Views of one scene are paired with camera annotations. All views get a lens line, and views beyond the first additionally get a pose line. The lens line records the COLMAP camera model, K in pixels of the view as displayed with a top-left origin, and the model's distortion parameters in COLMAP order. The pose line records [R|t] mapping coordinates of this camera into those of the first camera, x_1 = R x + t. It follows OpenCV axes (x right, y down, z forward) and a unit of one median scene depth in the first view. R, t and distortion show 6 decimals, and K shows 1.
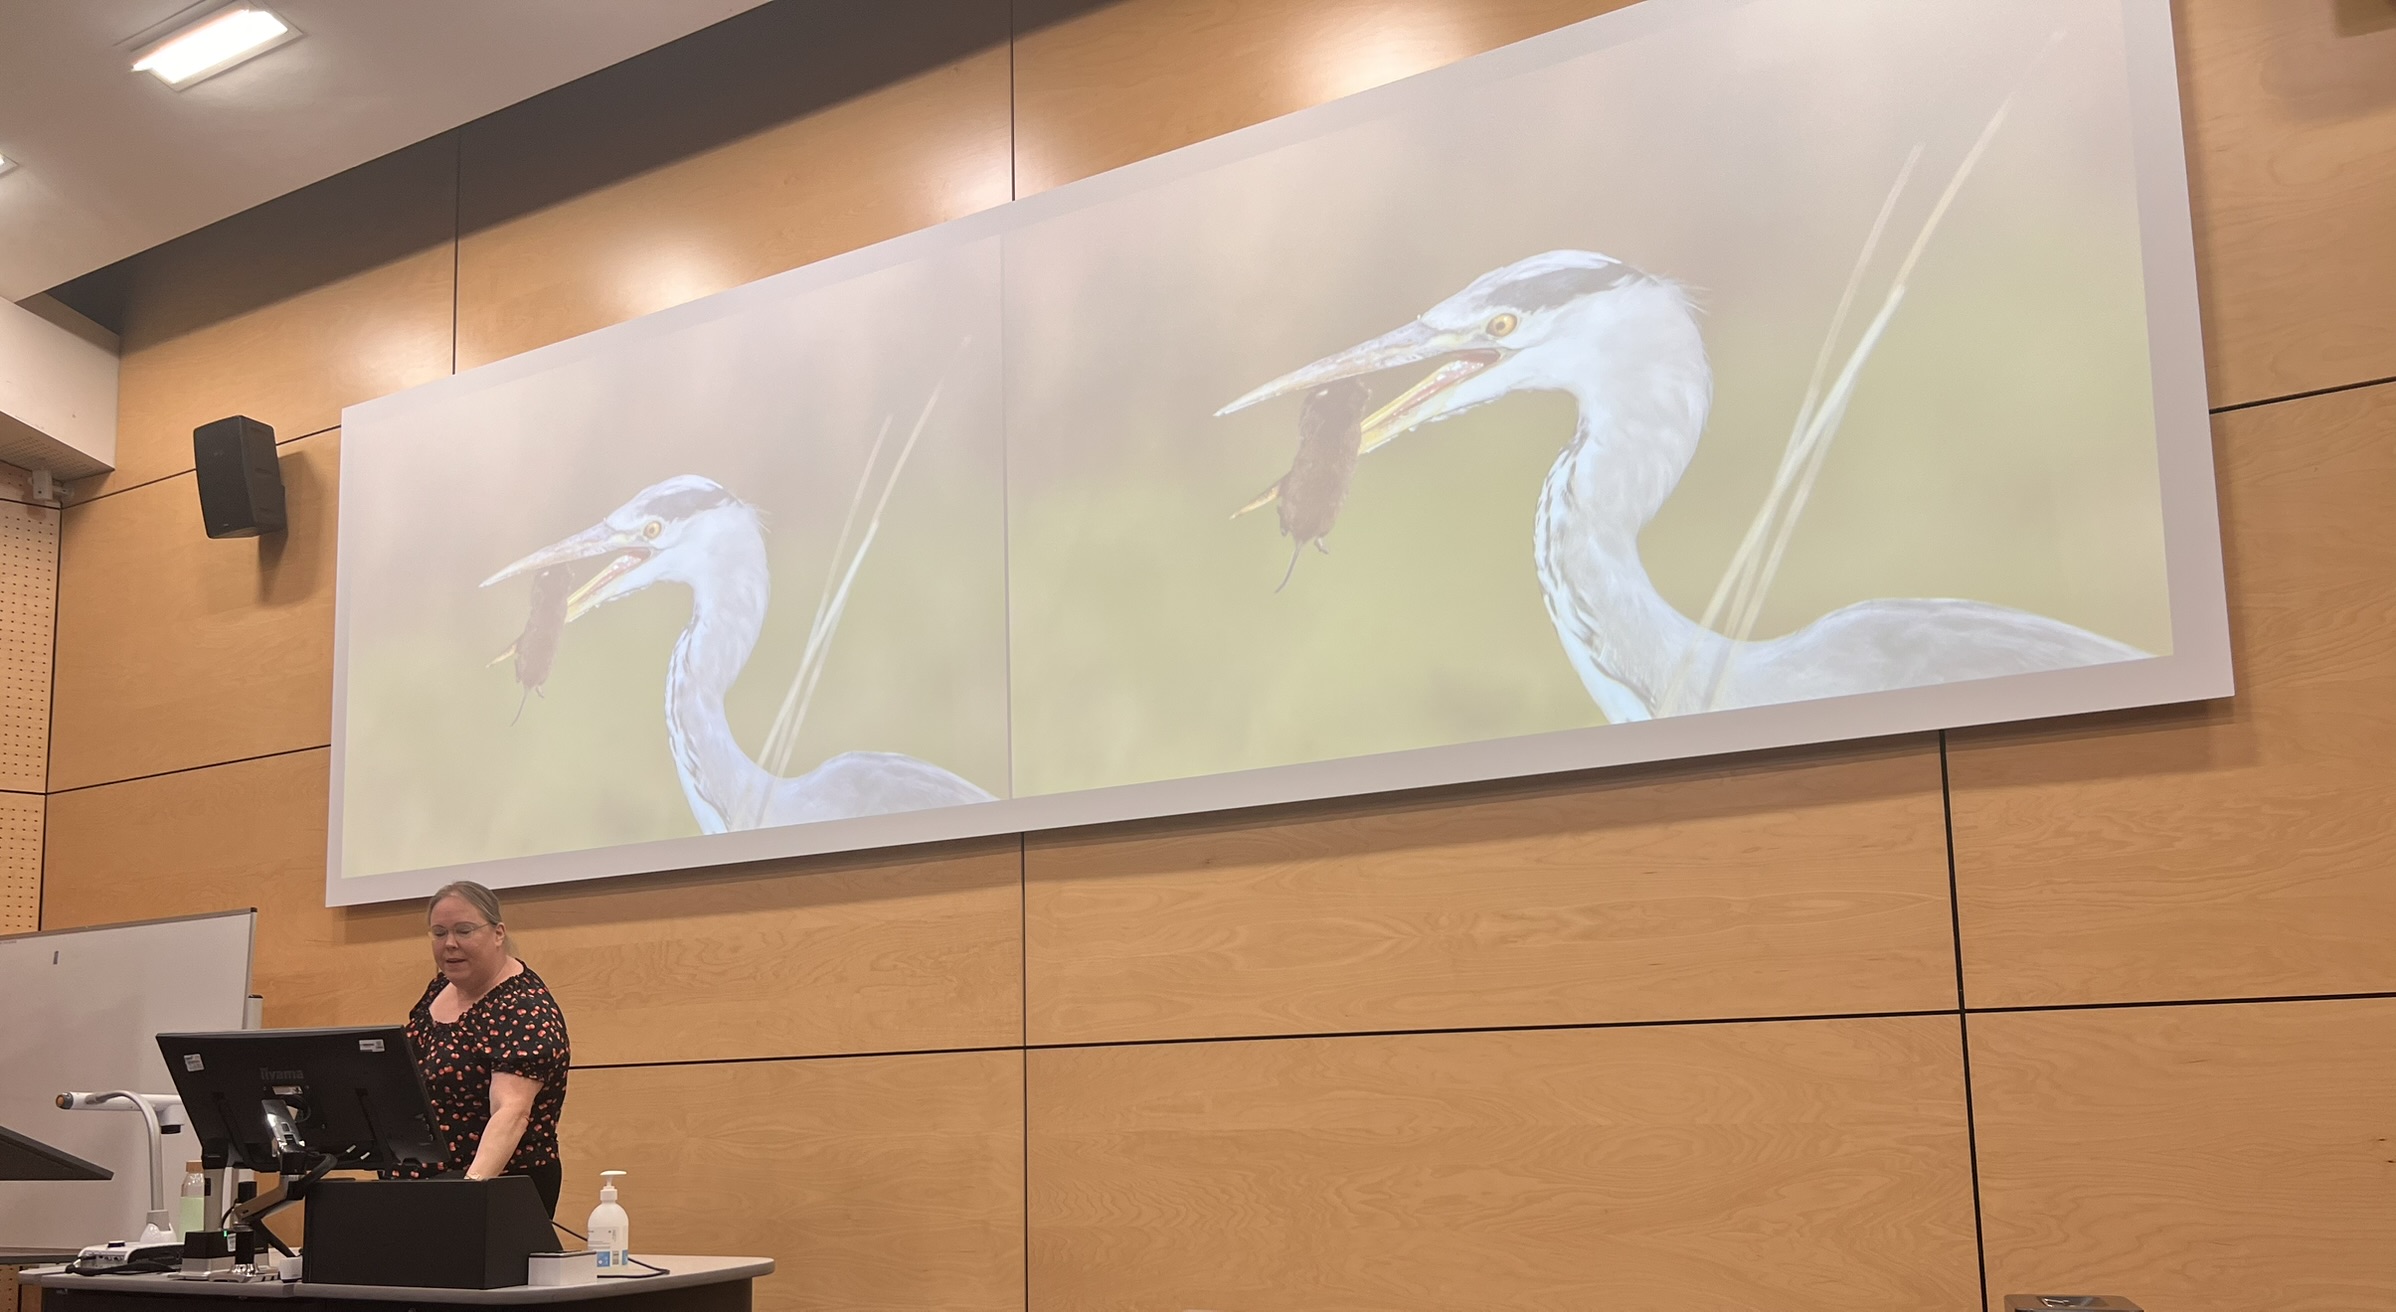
lens RADIAL K [[1796.4, 0, 1182.0], [0, 1796.4, 886.5], [0, 0, 1]] dist [0.052781, -0.050878]
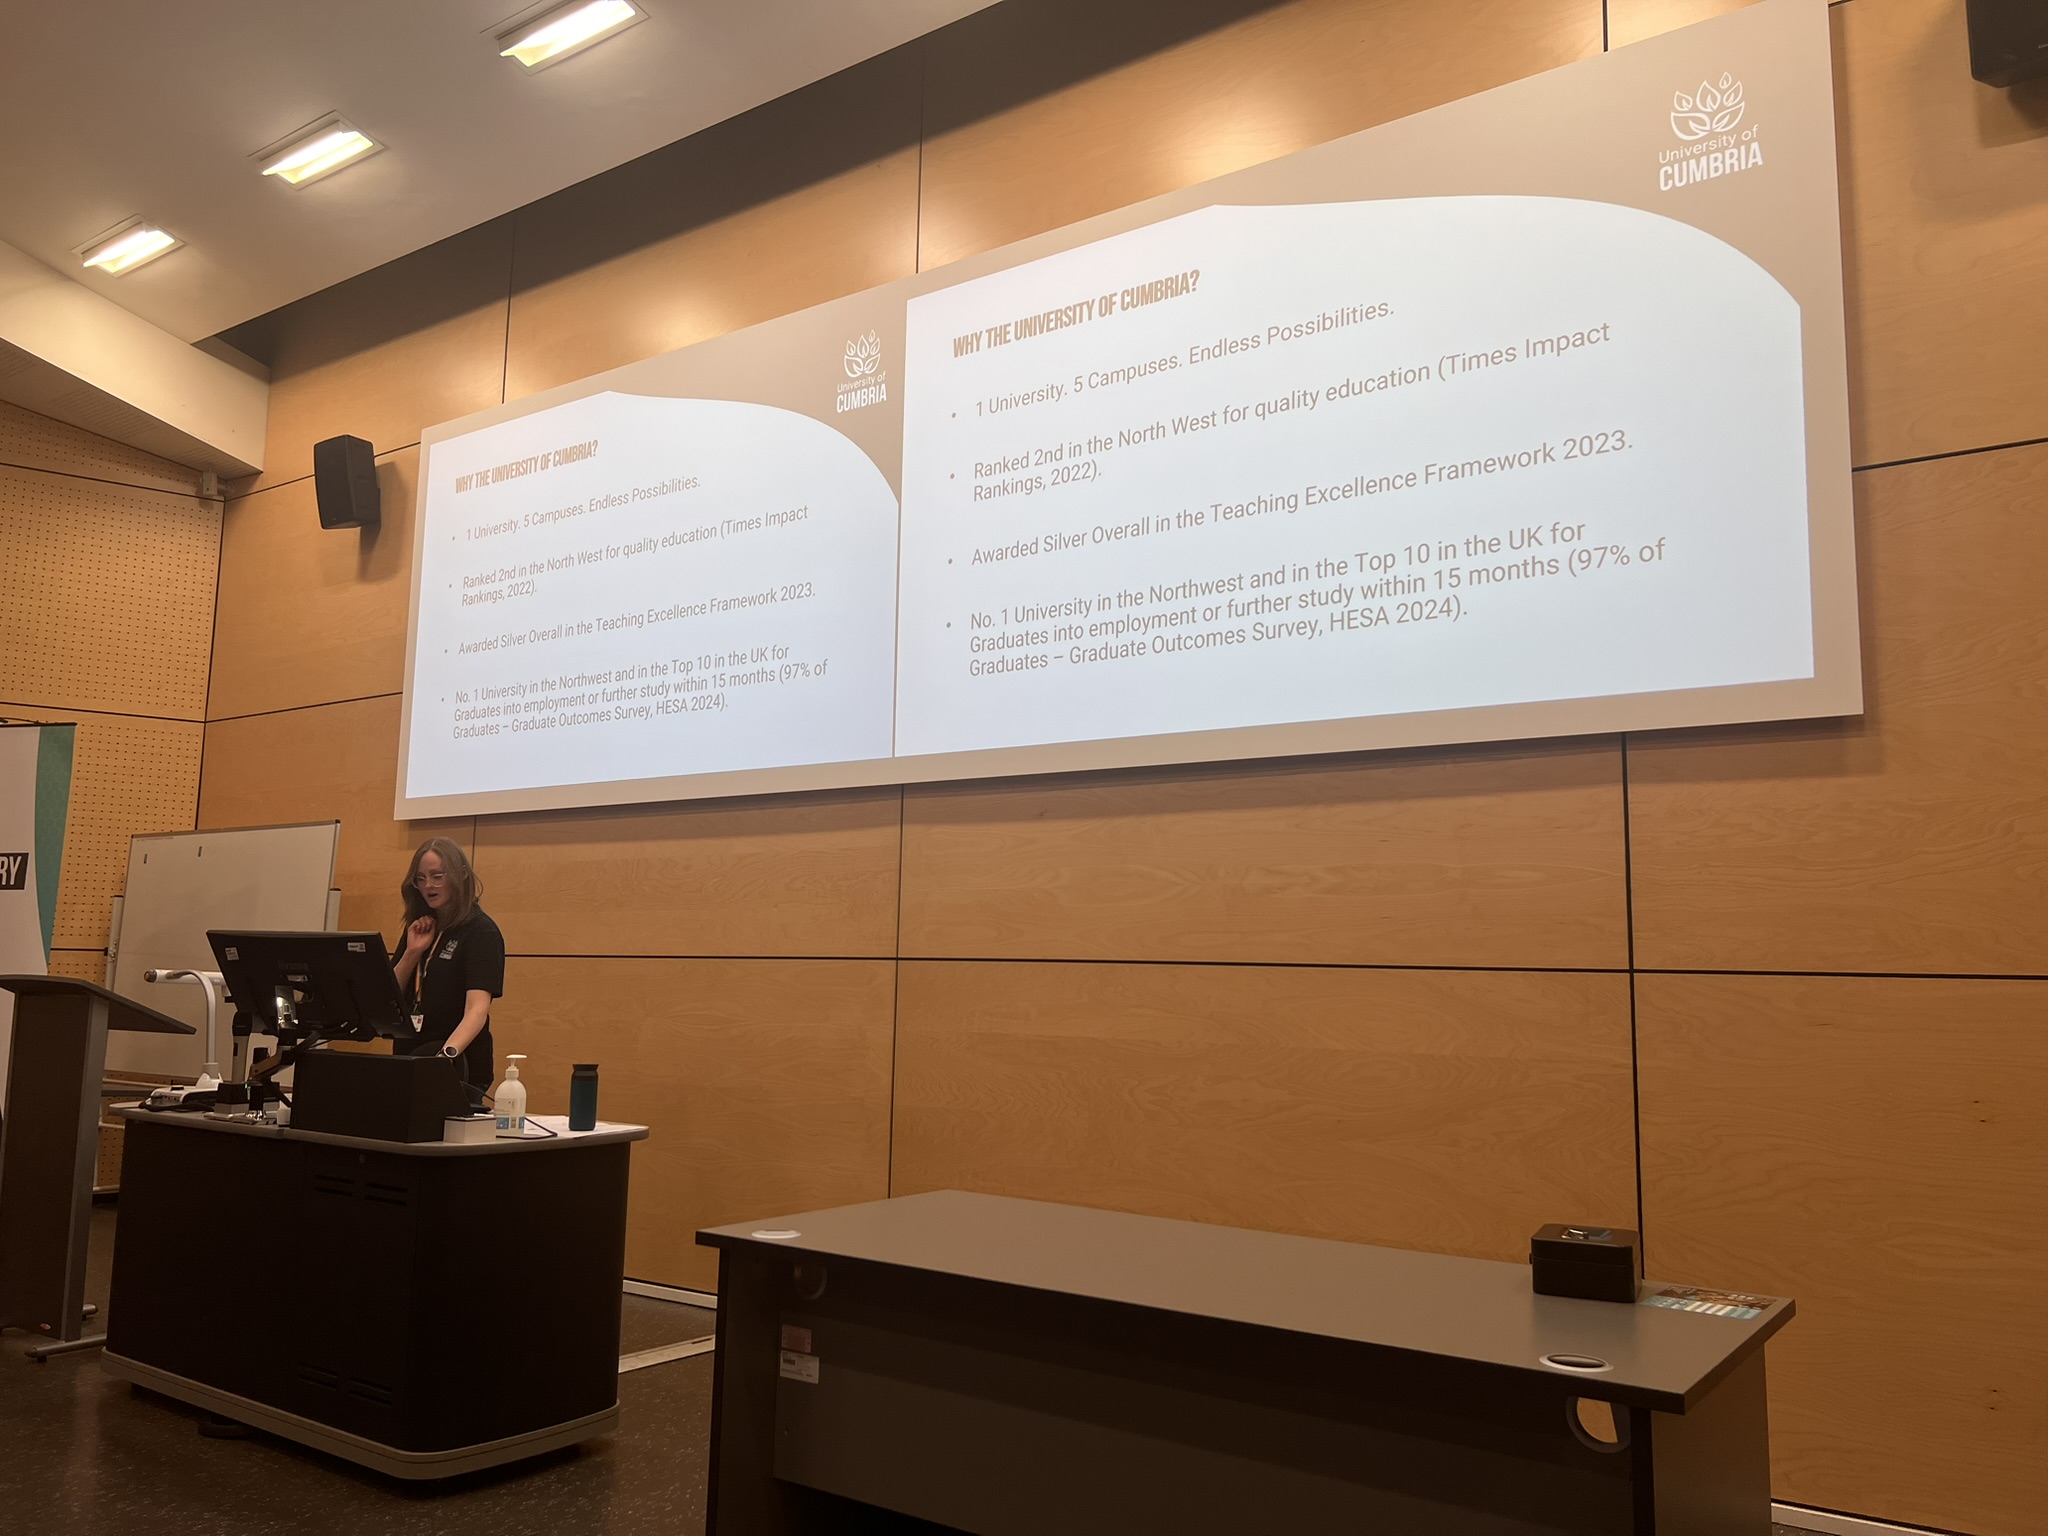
lens RADIAL K [[1533.1, 0, 1011.9], [0, 1533.1, 777.1], [0, 0, 1]] dist [0.053473, -0.053855]
pose [[0.992840, 0.027693, -0.116196, 0.122264], [-0.028777, 0.999556, -0.007663, -0.032787], [0.115932, 0.010952, 0.993197, -0.043622]]
